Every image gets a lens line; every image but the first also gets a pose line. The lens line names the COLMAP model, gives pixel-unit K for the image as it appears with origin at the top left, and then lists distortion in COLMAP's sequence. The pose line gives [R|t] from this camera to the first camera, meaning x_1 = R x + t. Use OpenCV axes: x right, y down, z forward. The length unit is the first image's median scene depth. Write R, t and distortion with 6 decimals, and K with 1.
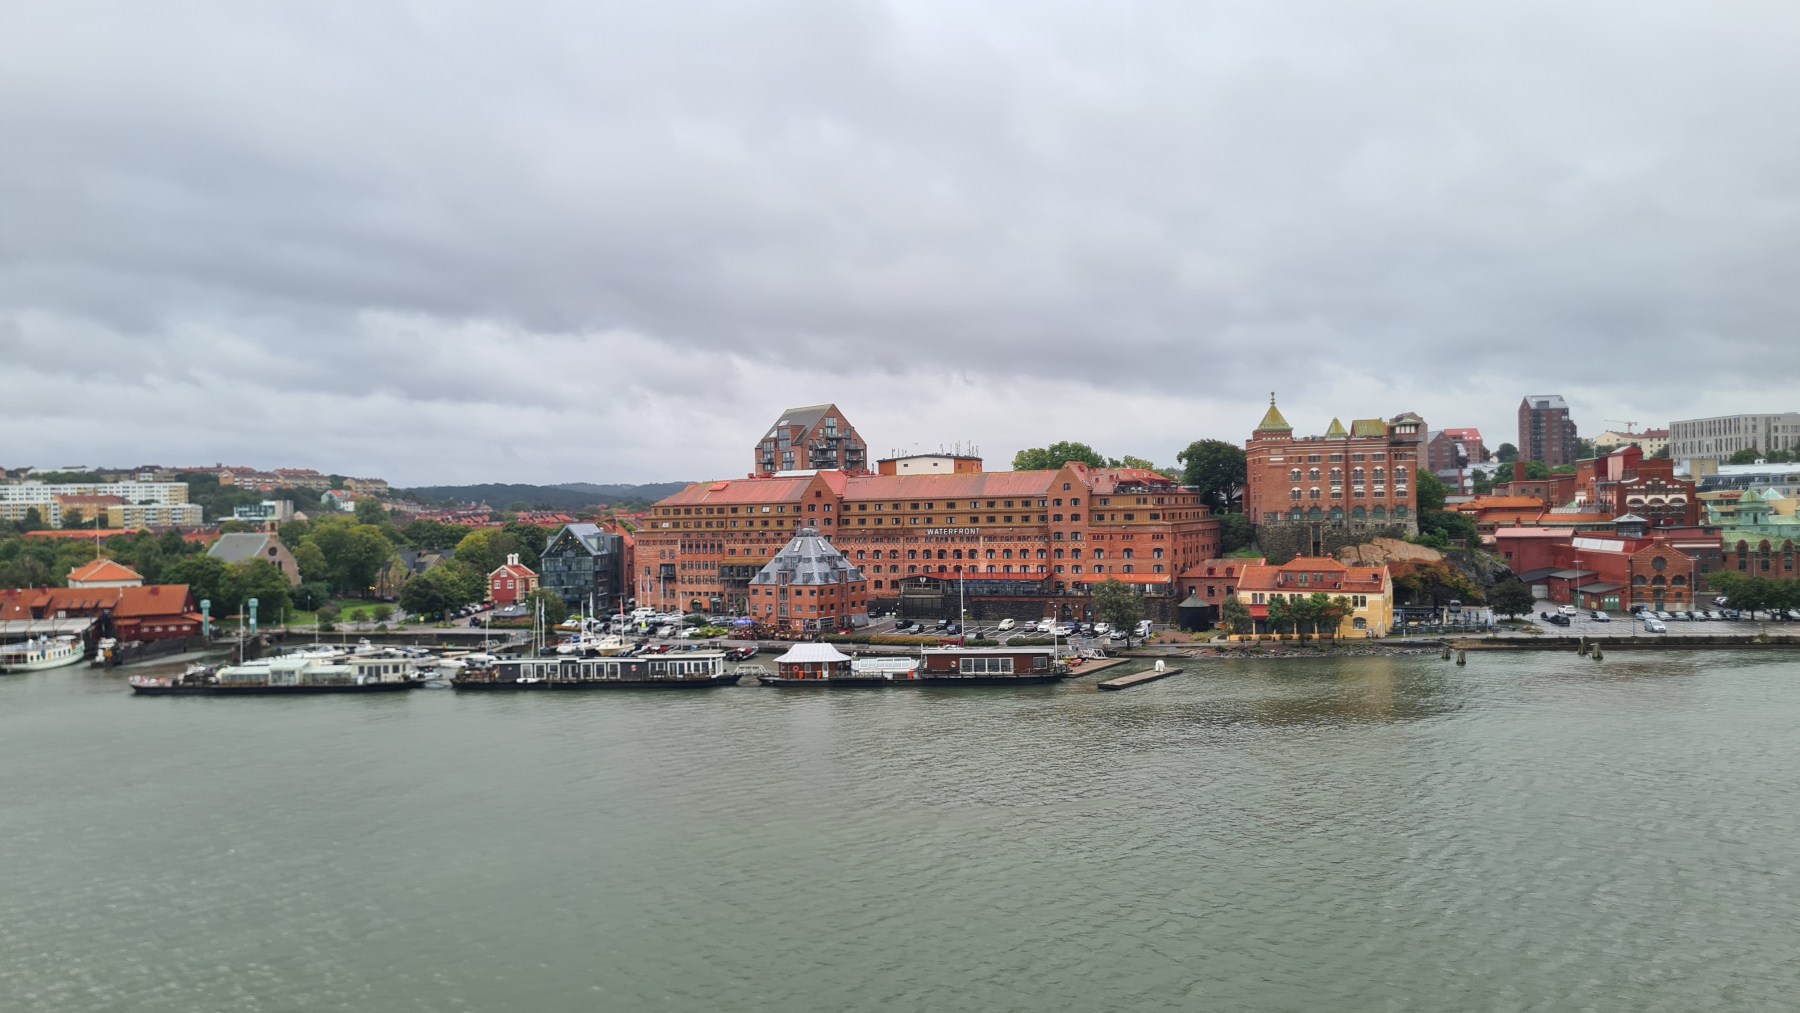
lens RADIAL K [[1374.8, 0, 897.0], [0, 1374.8, 503.7], [0, 0, 1]] dist [0.027739, -0.007253]
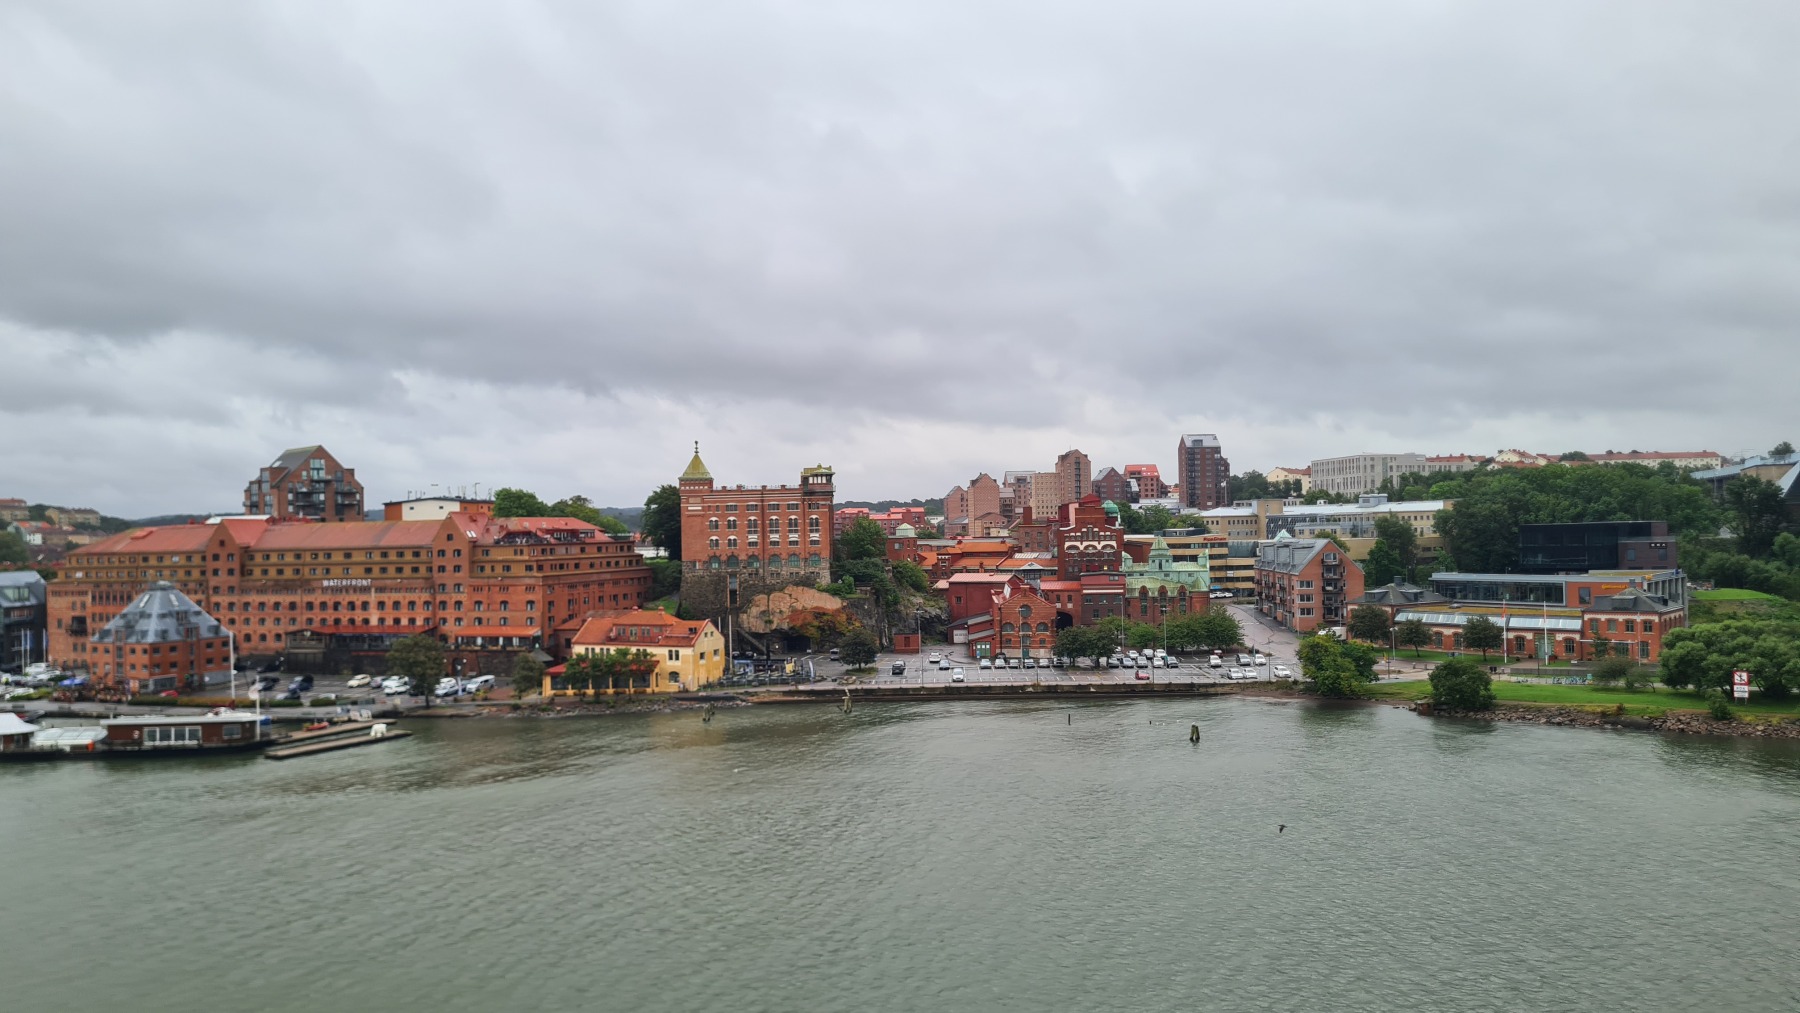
lens RADIAL K [[1374.8, 0, 902.2], [0, 1374.8, 515.0], [0, 0, 1]] dist [0.027739, -0.007253]
pose [[0.992400, 0.000882, 0.123047, 0.304811], [0.000415, 0.999945, -0.010514, -0.016797], [-0.123049, 0.010485, 0.992345, -0.012589]]
